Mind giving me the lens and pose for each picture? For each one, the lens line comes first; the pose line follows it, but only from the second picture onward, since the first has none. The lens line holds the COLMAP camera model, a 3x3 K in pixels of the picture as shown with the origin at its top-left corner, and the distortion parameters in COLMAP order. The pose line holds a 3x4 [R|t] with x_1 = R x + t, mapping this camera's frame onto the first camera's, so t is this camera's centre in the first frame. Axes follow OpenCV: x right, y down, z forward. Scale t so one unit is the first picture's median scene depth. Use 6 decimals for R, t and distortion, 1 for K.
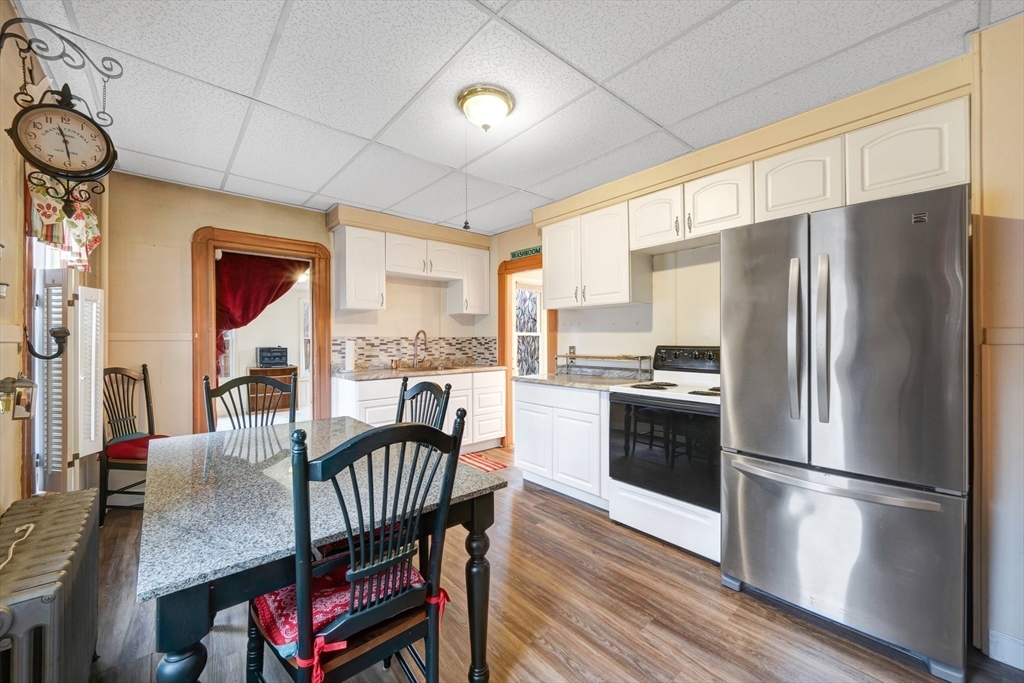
lens RADIAL K [[407.8, 0, 515.9], [0, 407.8, 336.5], [0, 0, 1]] dist [-0.000330, -0.000360]
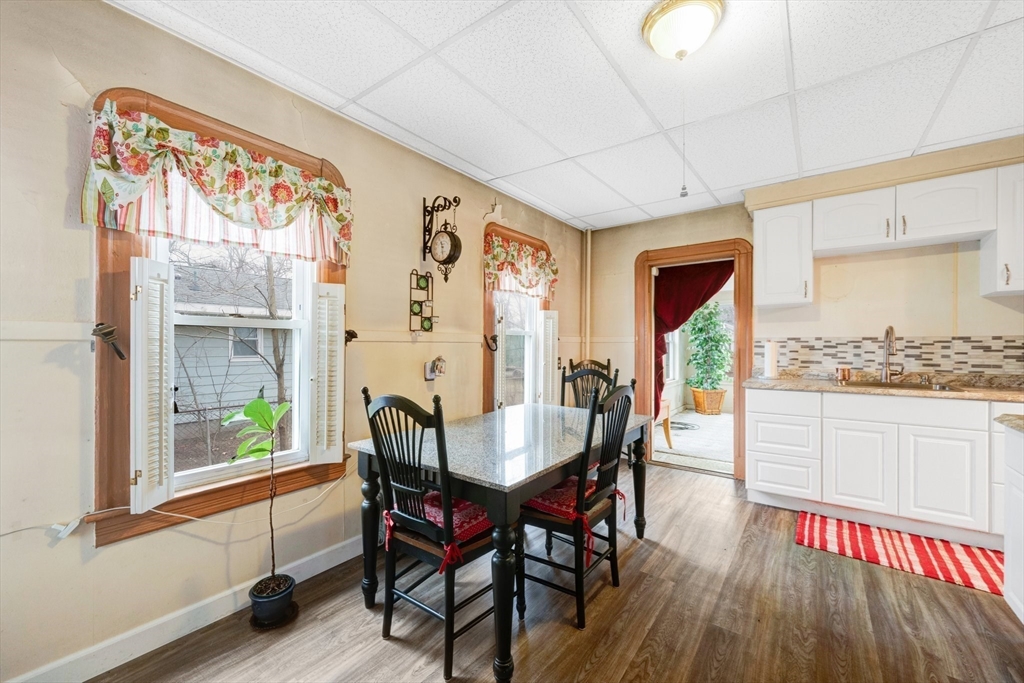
lens RADIAL K [[407.8, 0, 518.5], [0, 407.8, 348.2], [0, 0, 1]] dist [-0.000330, -0.000360]
pose [[0.184775, 0.014026, -0.982681, 0.339836], [0.008927, 0.999833, 0.015950, 0.004377], [0.982740, -0.011719, 0.184619, 0.319617]]
